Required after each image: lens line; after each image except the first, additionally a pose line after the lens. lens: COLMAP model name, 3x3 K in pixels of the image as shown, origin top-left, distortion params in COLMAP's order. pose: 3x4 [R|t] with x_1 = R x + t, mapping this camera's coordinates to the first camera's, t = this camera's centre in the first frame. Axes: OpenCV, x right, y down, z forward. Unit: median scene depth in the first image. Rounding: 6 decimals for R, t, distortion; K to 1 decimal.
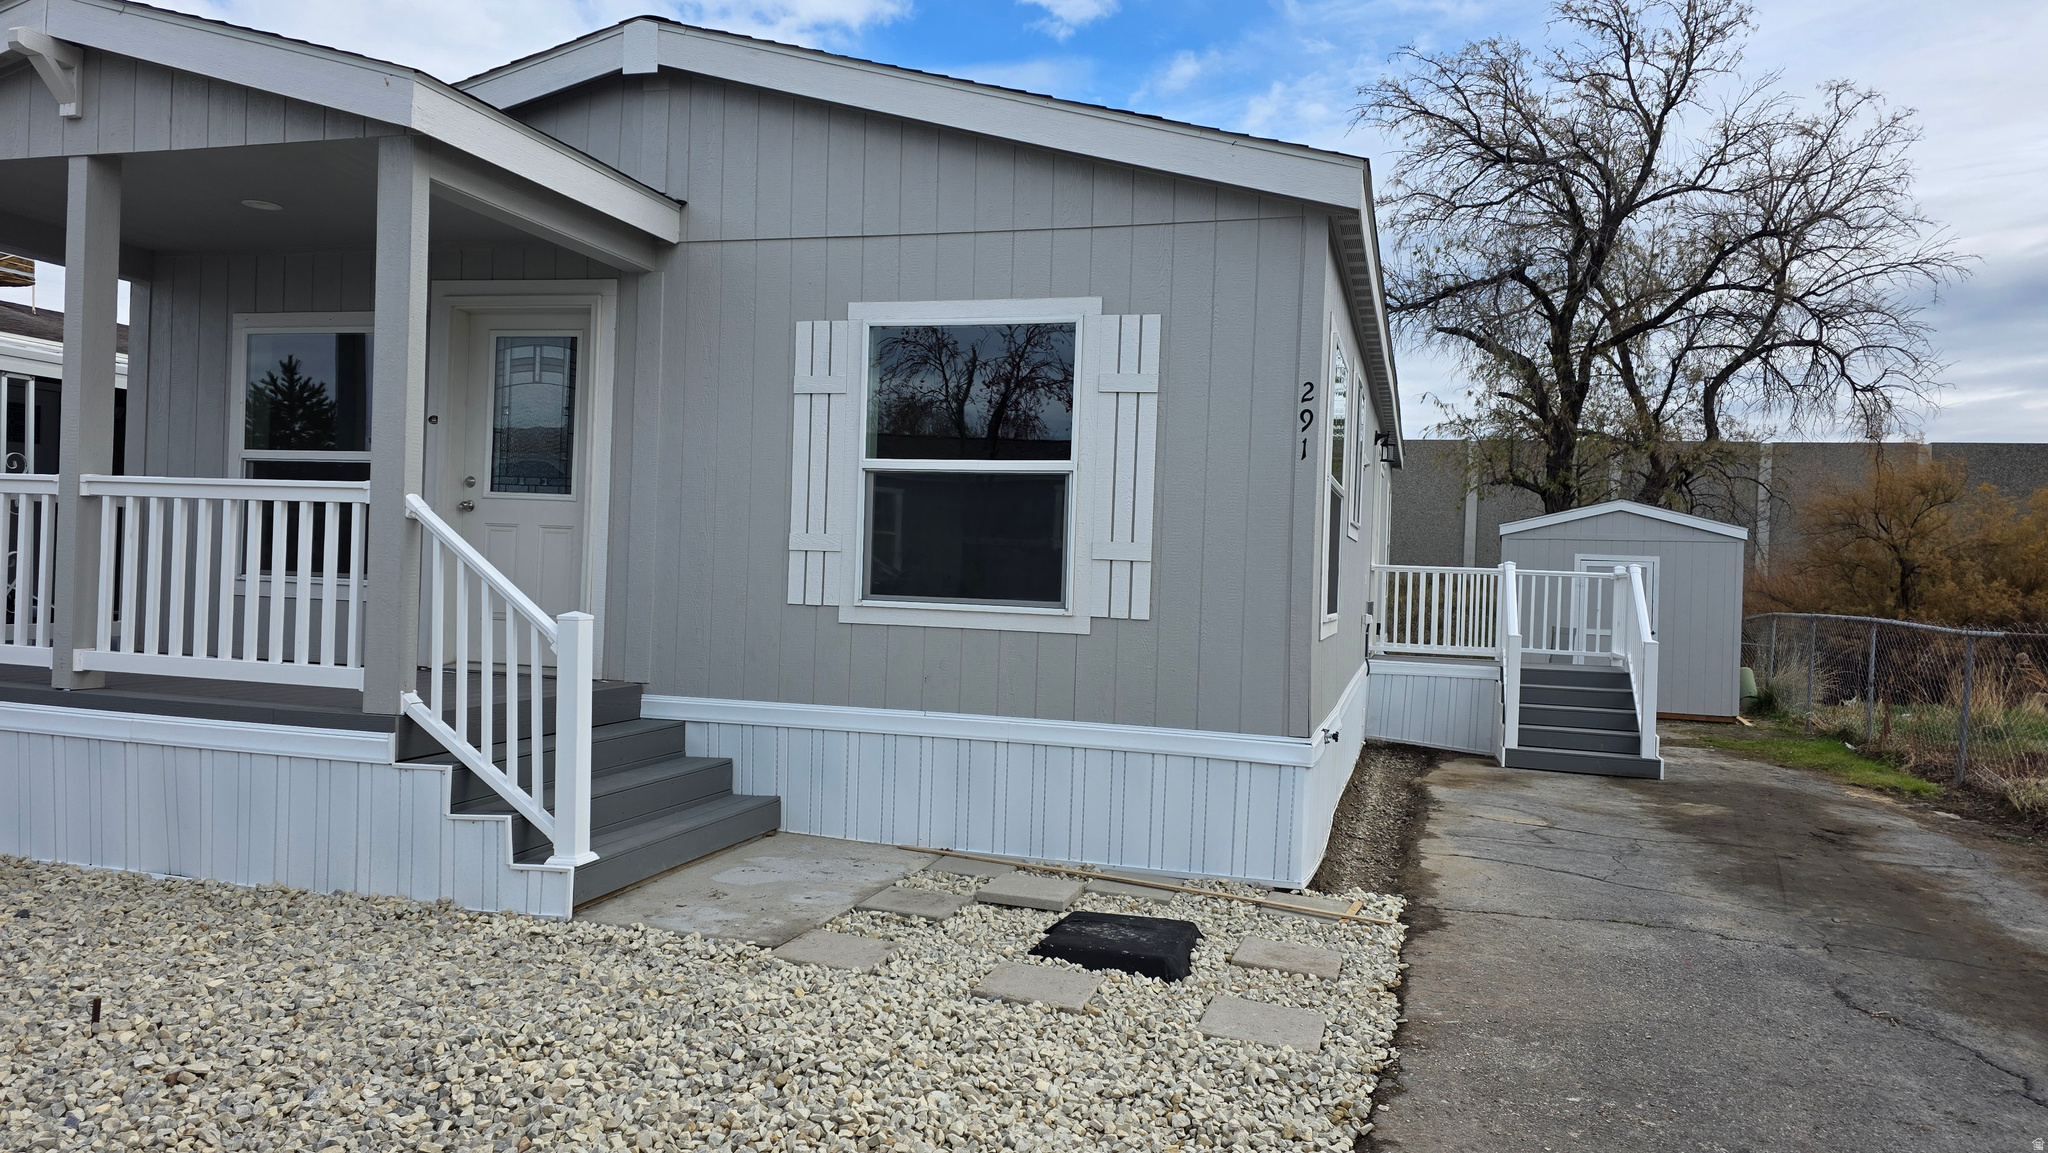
lens RADIAL K [[1358.7, 0, 1024.0], [0, 1358.7, 576.5], [0, 0, 1]] dist [0.084453, -0.080396]
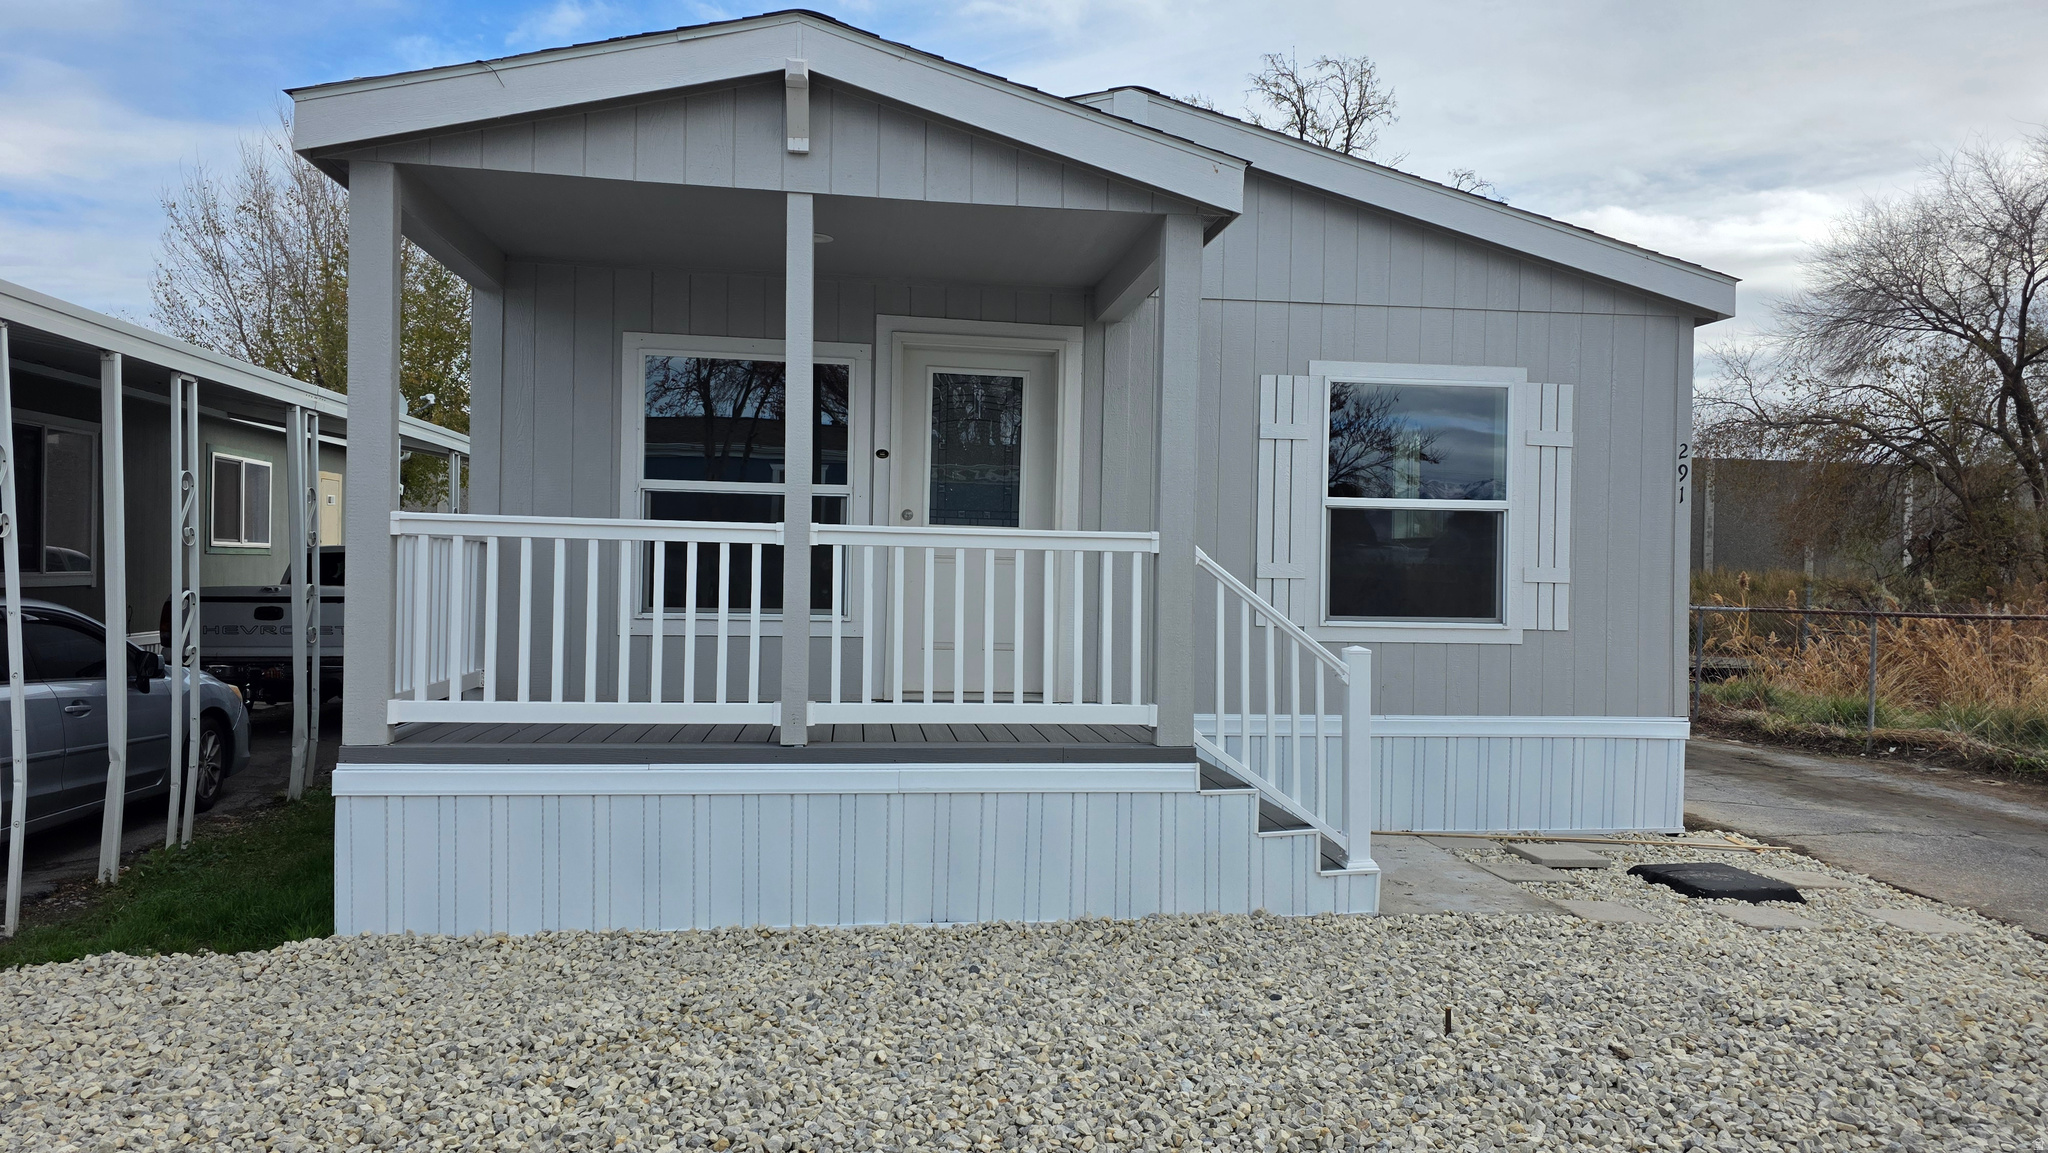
lens RADIAL K [[1358.7, 0, 1024.0], [0, 1358.7, 576.5], [0, 0, 1]] dist [0.084453, -0.080396]
pose [[0.909720, -0.022168, 0.414630, -0.497547], [0.015570, 0.999693, 0.019287, -0.028121], [-0.414930, -0.011090, 0.909786, 0.037066]]
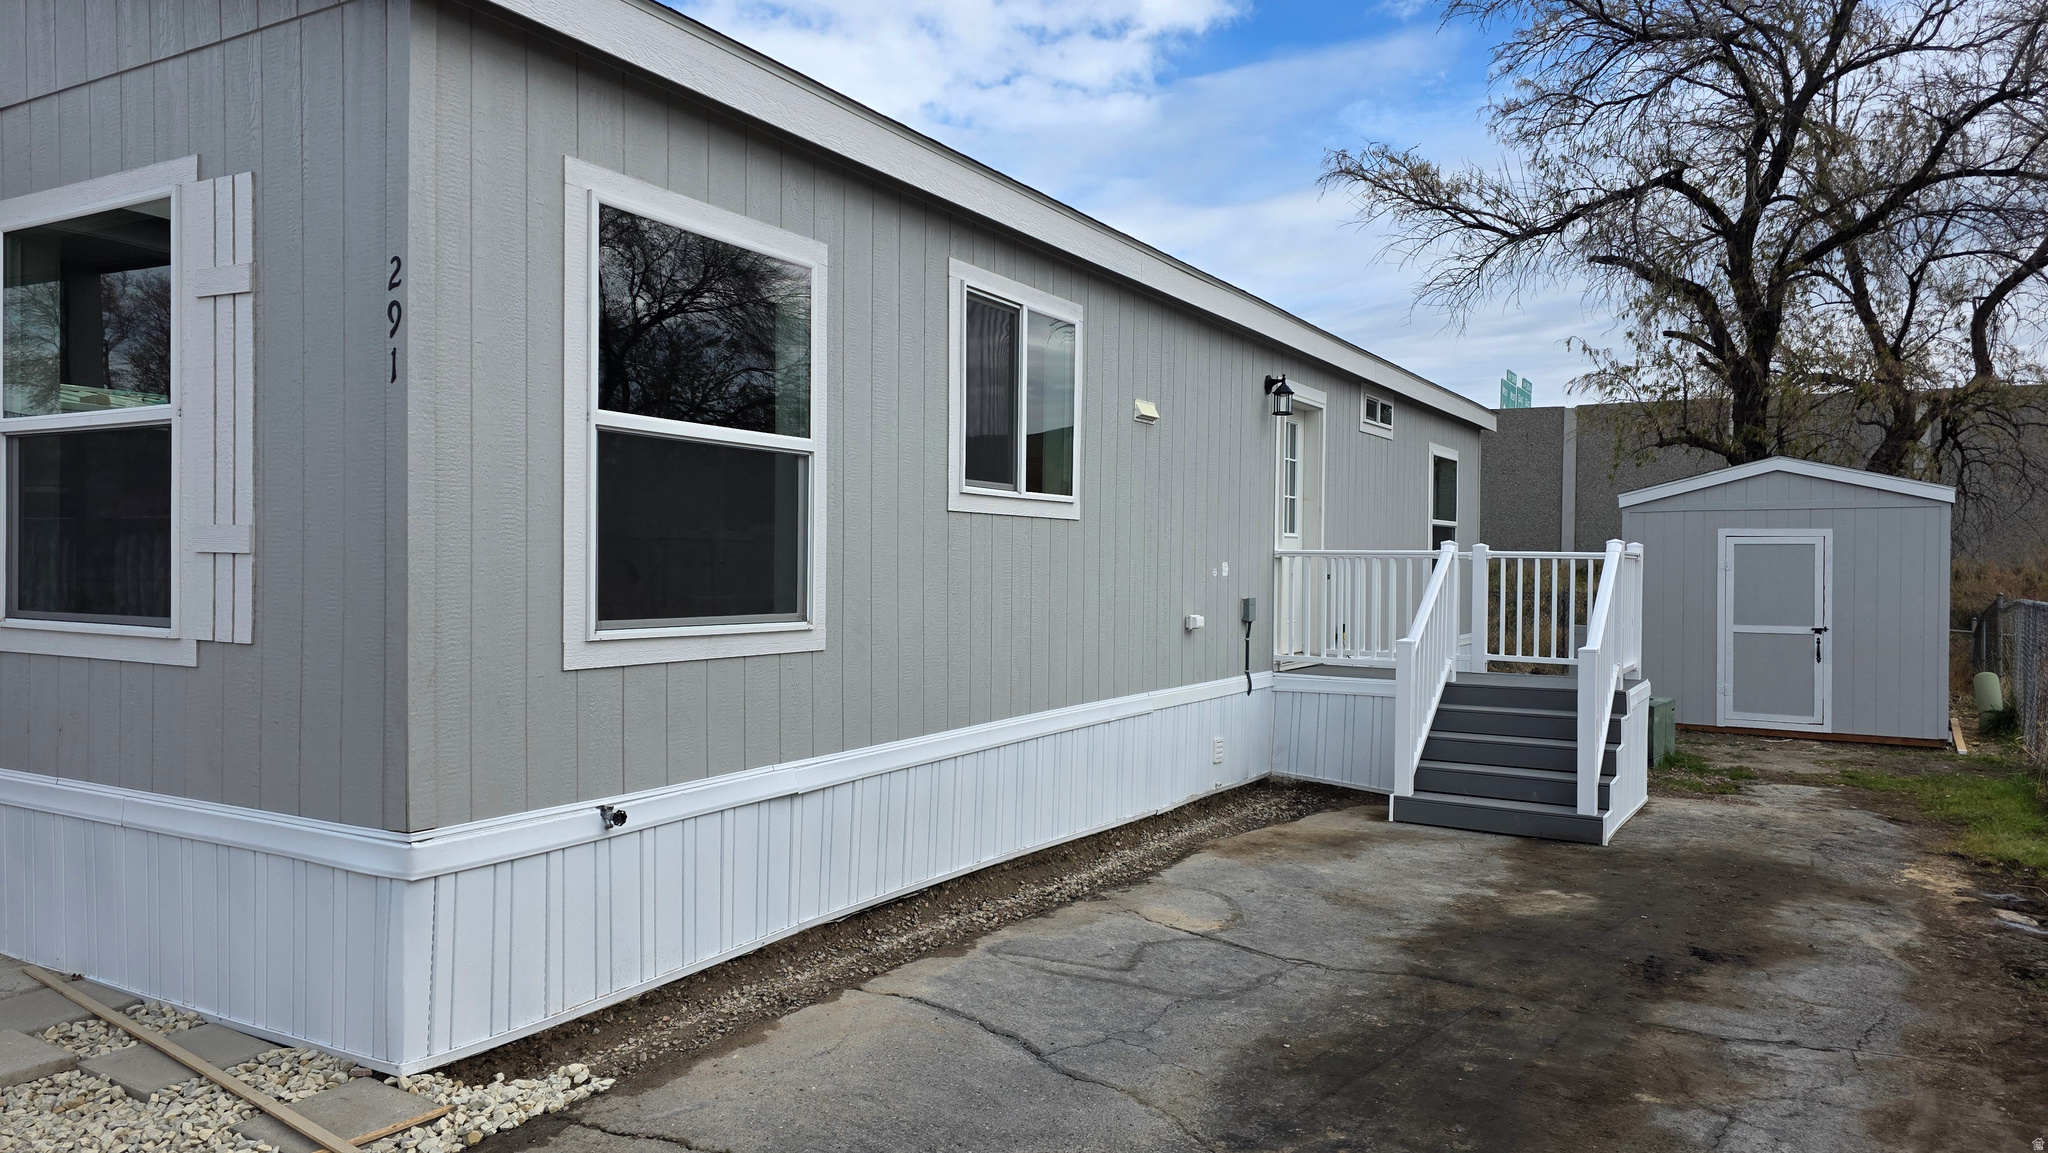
lens RADIAL K [[1358.7, 0, 1024.0], [0, 1358.7, 576.5], [0, 0, 1]] dist [0.084453, -0.080396]
pose [[0.971131, -0.021925, -0.237539, 0.345672], [0.022143, 0.999753, -0.001750, 0.005325], [0.237518, -0.003560, 0.971377, 0.252617]]
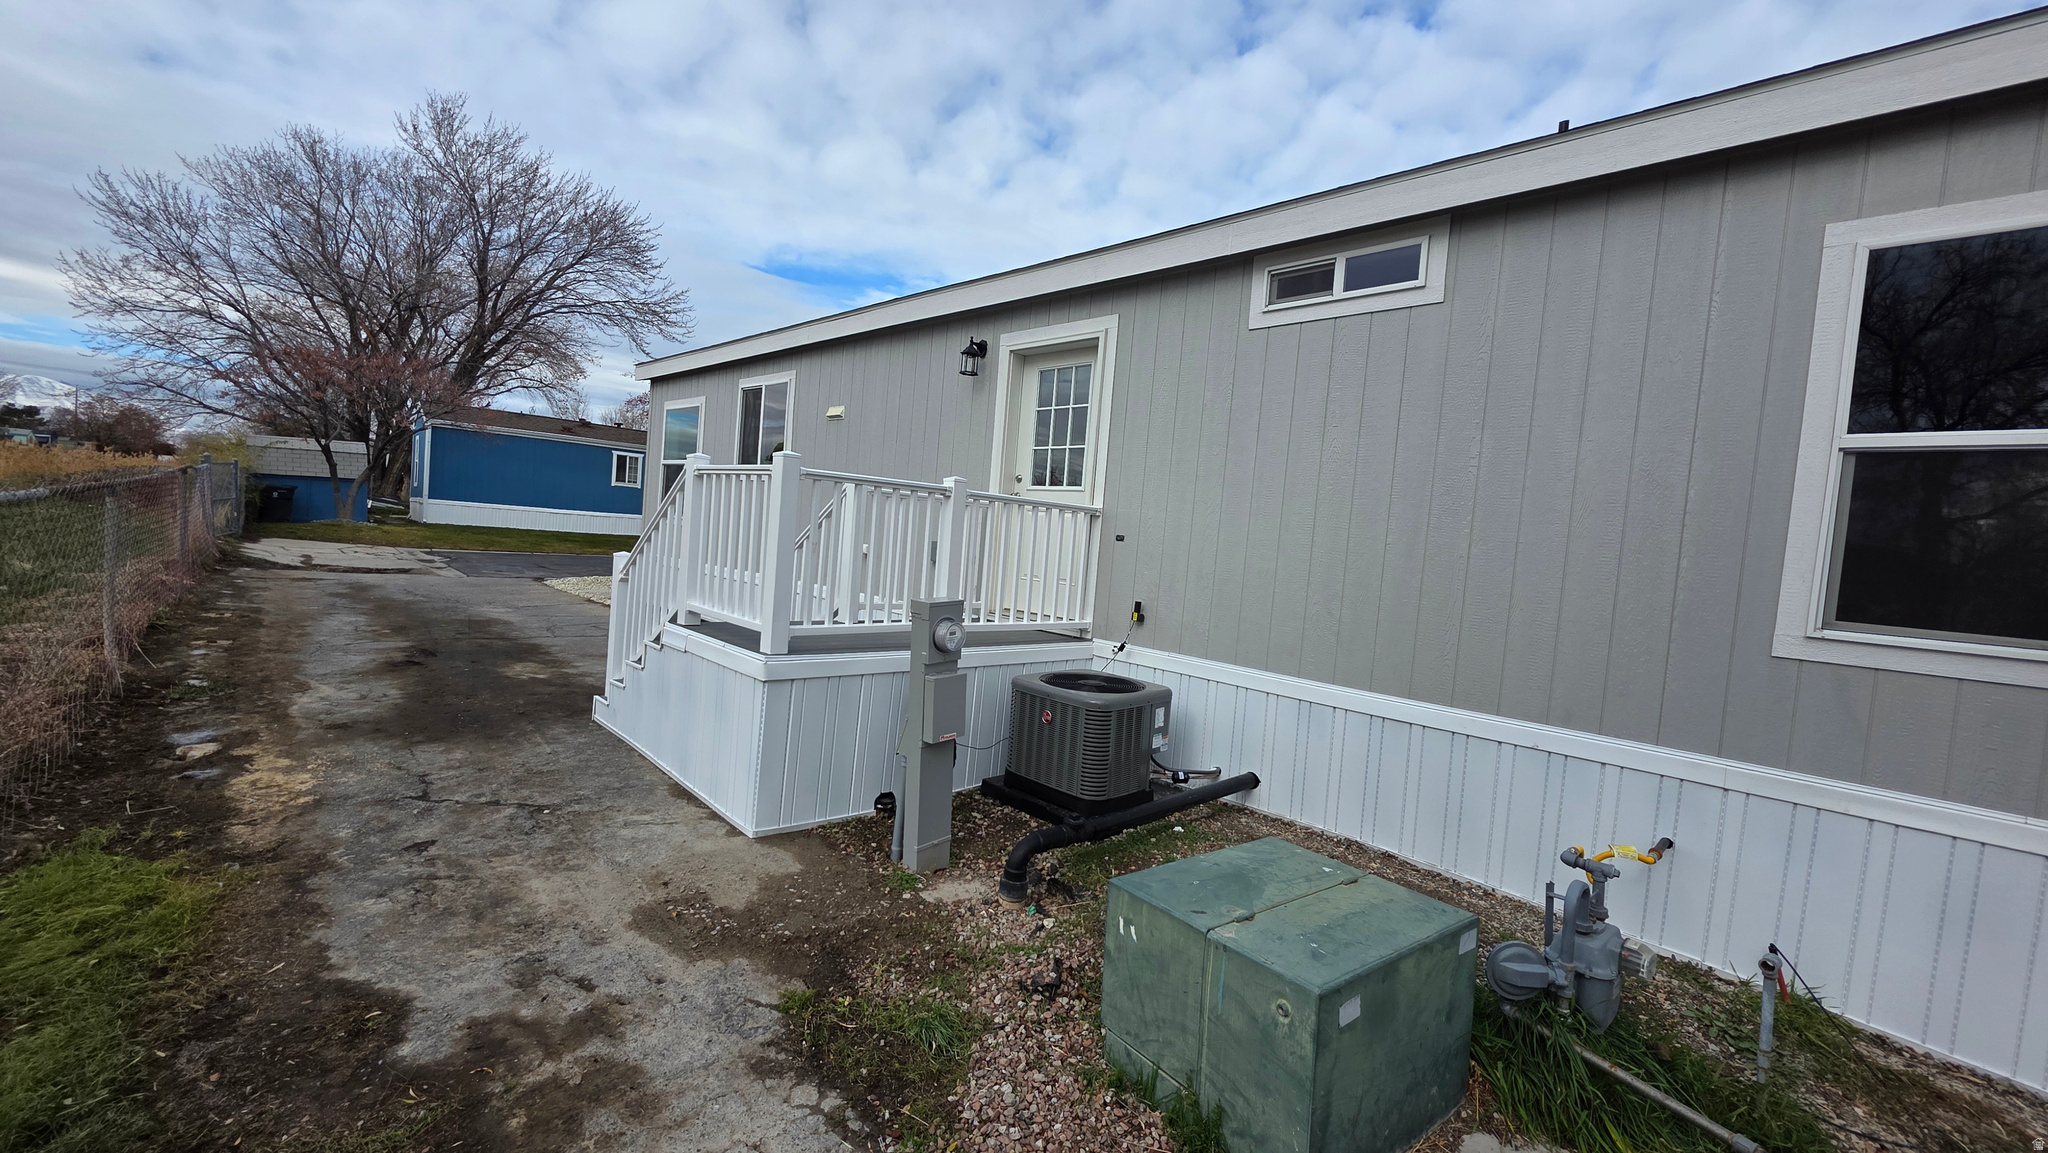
lens RADIAL K [[810.1, 0, 1024.0], [0, 810.1, 576.5], [0, 0, 1]] dist [0.001485, 0.000139]
pose [[-0.478326, -0.032642, -0.877576, 0.762740], [-0.104657, 0.994306, 0.020059, 0.026763], [0.871924, 0.101439, -0.479018, 1.439602]]
